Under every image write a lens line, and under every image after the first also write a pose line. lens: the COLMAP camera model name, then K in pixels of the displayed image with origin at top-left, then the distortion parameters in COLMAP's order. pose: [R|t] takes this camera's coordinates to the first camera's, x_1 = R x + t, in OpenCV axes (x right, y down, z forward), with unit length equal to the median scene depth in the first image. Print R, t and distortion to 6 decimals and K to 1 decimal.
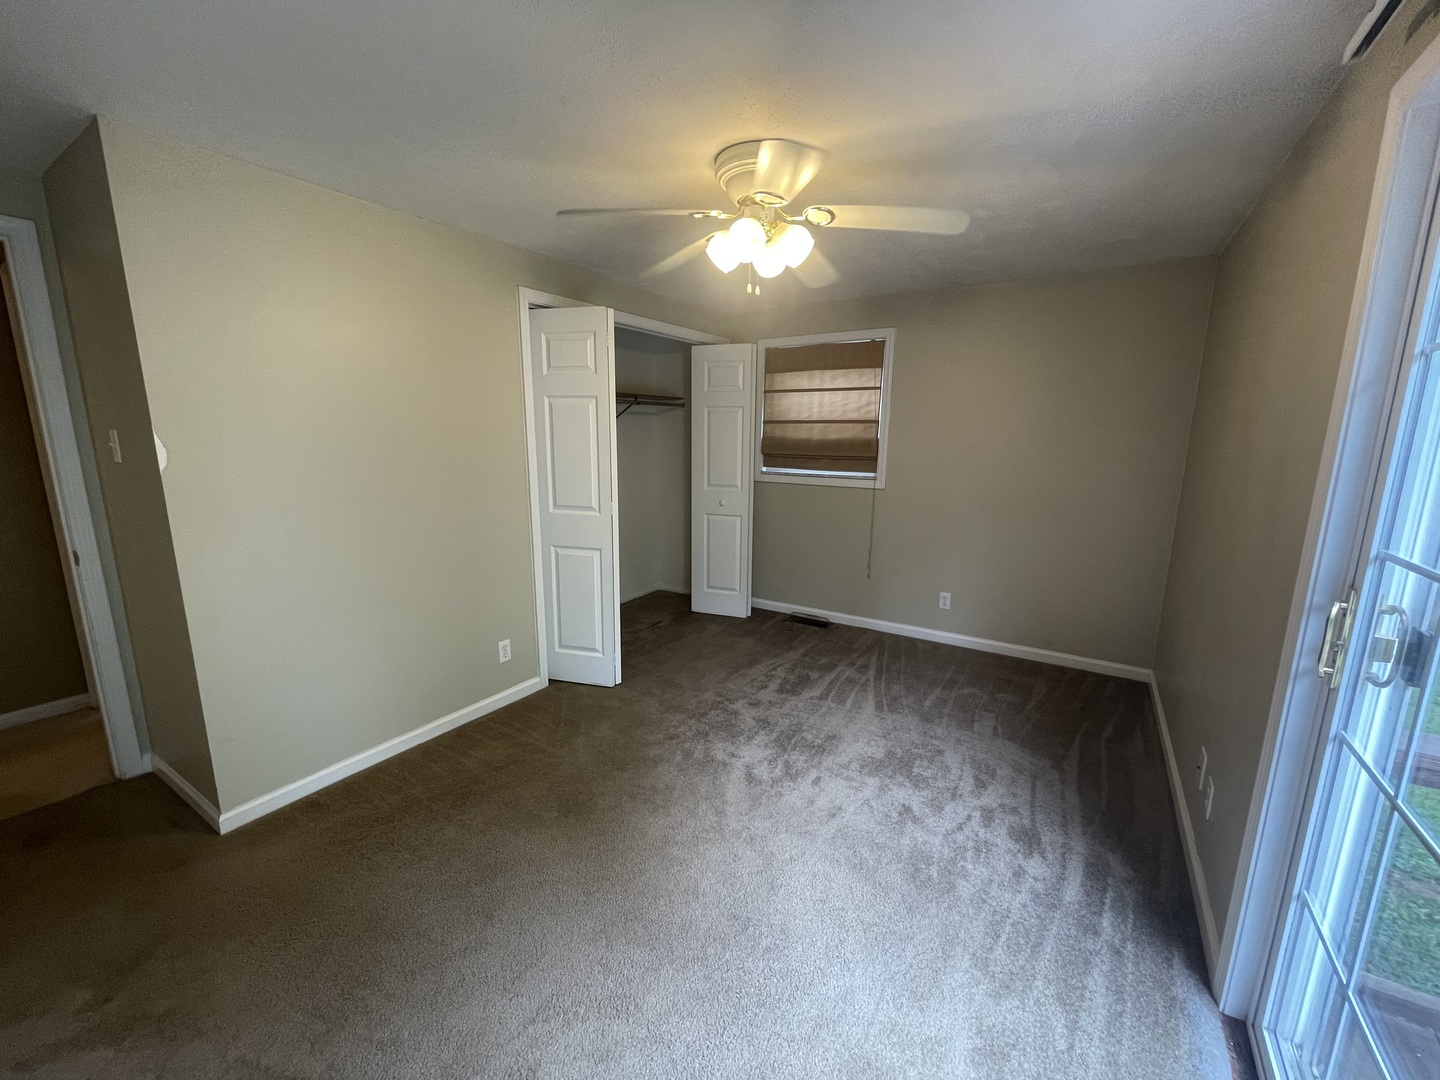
lens RADIAL K [[582.3, 0, 720.4], [0, 582.3, 544.6], [0, 0, 1]] dist [-0.003555, 0.000540]
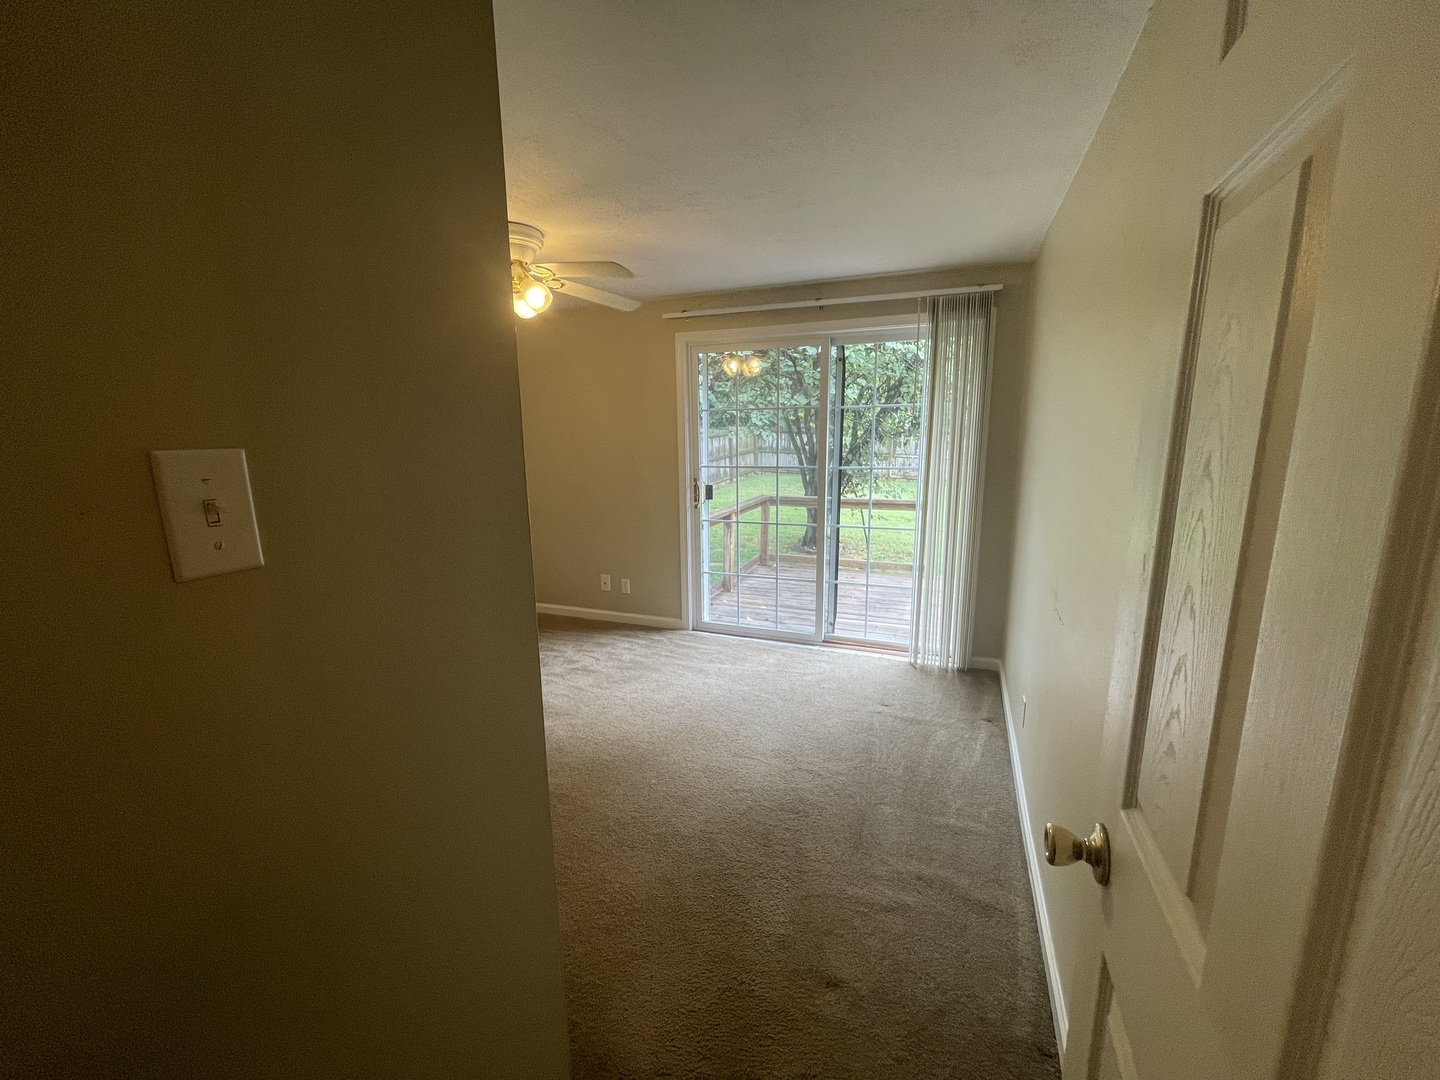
lens RADIAL K [[582.3, 0, 720.4], [0, 582.3, 544.6], [0, 0, 1]] dist [-0.003555, 0.000540]
pose [[-0.187734, -0.185547, 0.964535, -1.204630], [0.196877, 0.954958, 0.222024, -0.143049], [-0.962286, 0.231576, -0.142748, 0.749109]]
